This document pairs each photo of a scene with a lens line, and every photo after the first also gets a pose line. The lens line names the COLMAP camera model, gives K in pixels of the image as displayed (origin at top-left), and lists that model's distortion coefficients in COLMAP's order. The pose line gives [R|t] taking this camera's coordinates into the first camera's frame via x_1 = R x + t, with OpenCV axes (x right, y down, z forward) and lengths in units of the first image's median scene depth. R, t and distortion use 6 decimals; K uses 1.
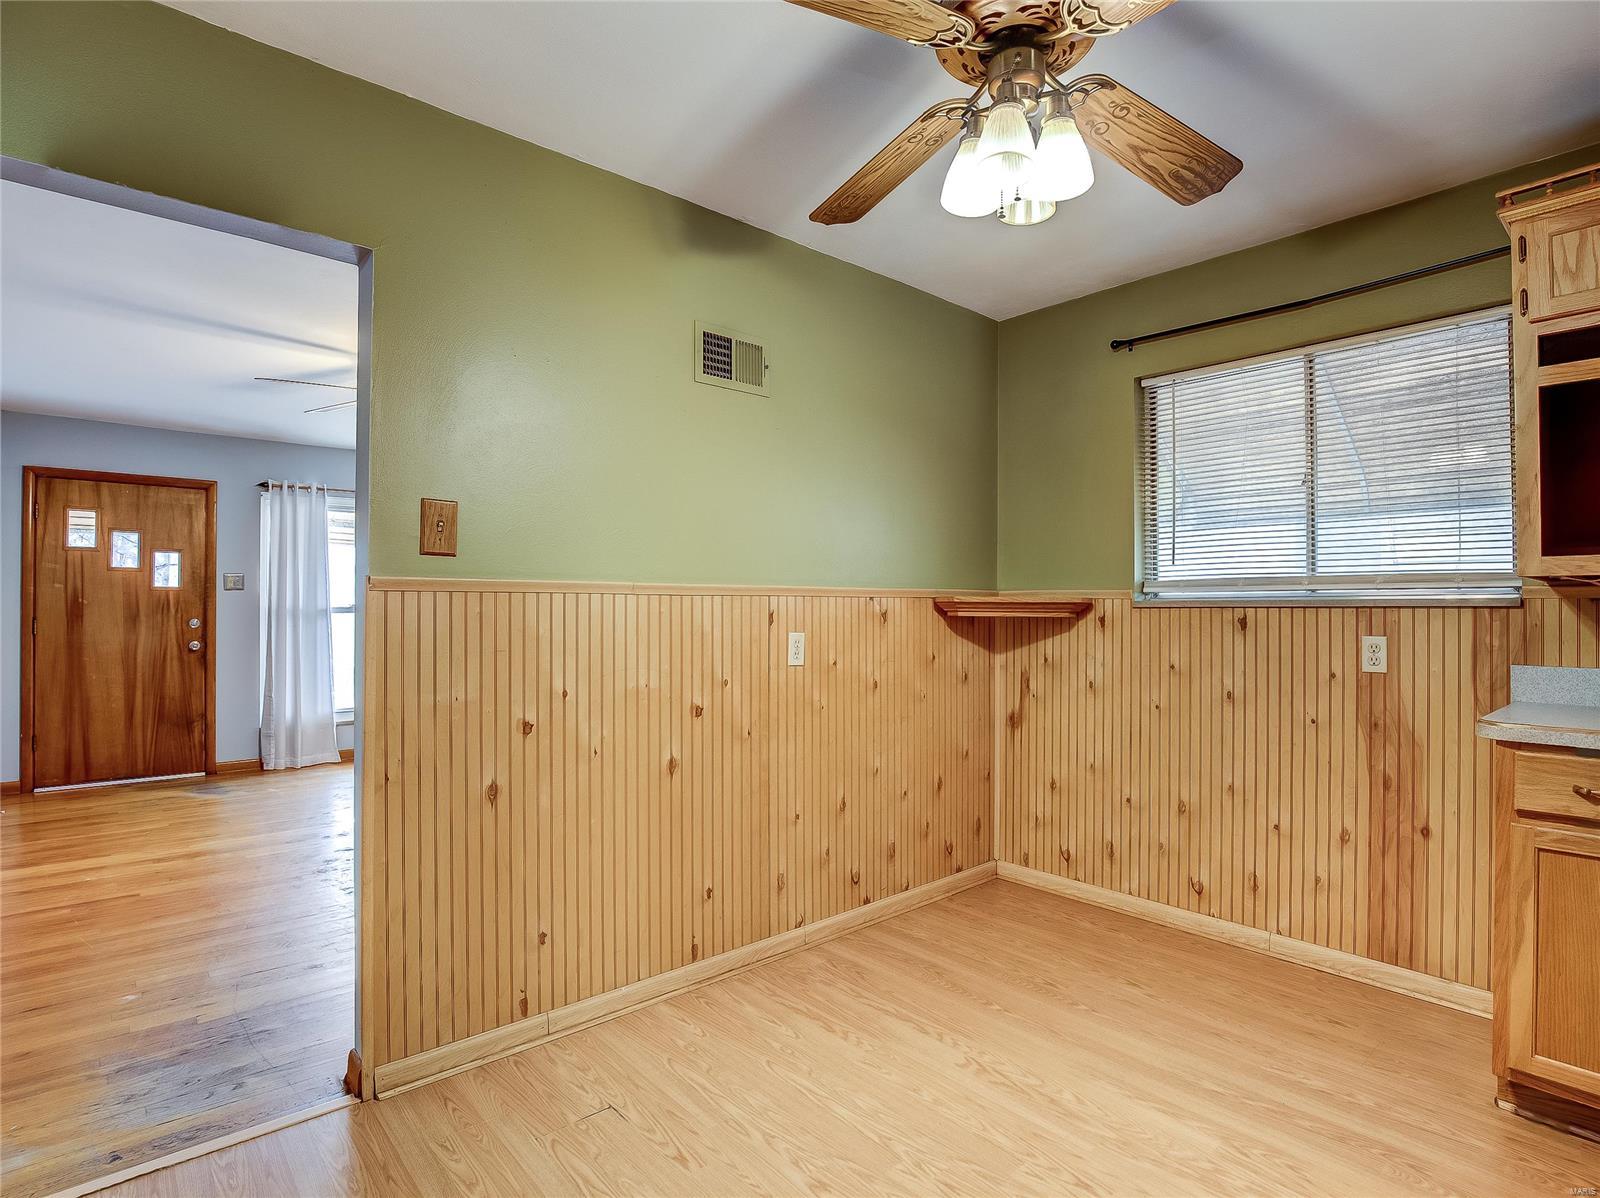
lens RADIAL K [[824.1, 0, 836.0], [0, 824.1, 604.0], [0, 0, 1]] dist [-0.034741, 0.007742]
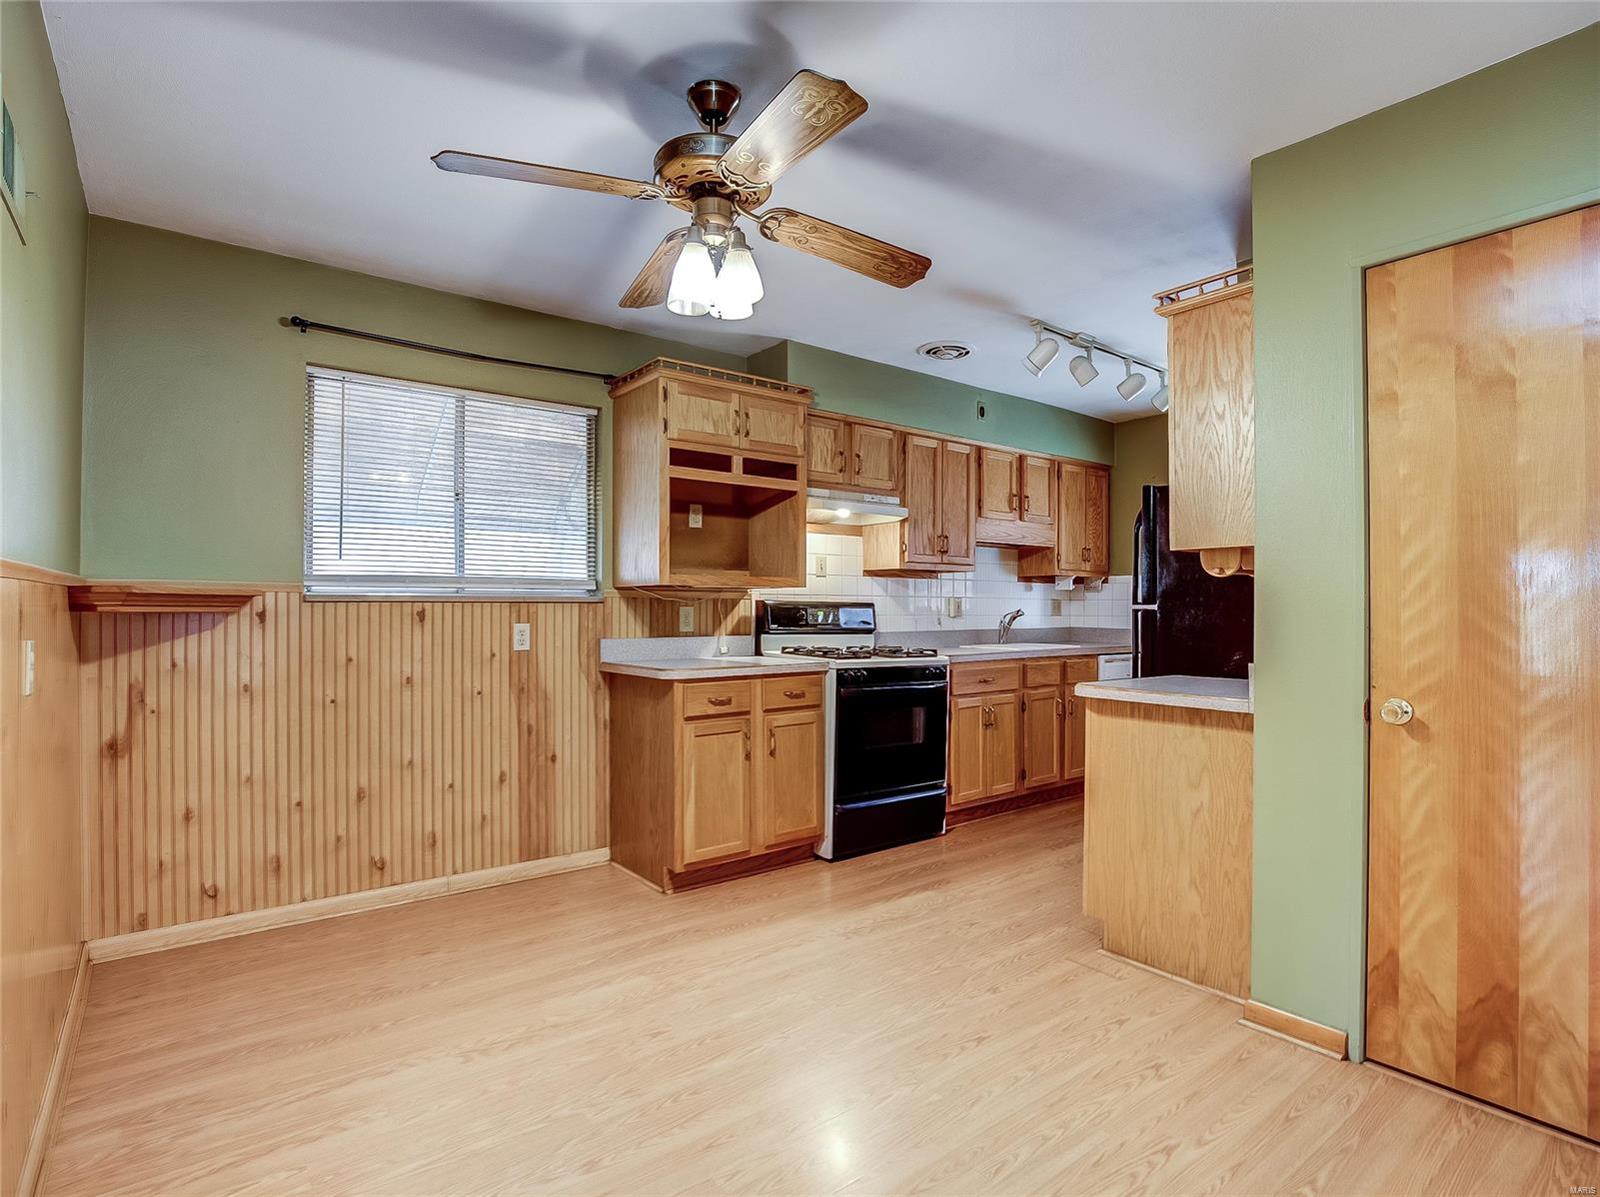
lens RADIAL K [[824.1, 0, 793.5], [0, 824.1, 606.4], [0, 0, 1]] dist [-0.034741, 0.007742]
pose [[0.091913, -0.002680, 0.995763, -0.593411], [-0.007580, 0.999966, 0.003391, 0.002760], [-0.995738, -0.007859, 0.091889, 0.383067]]
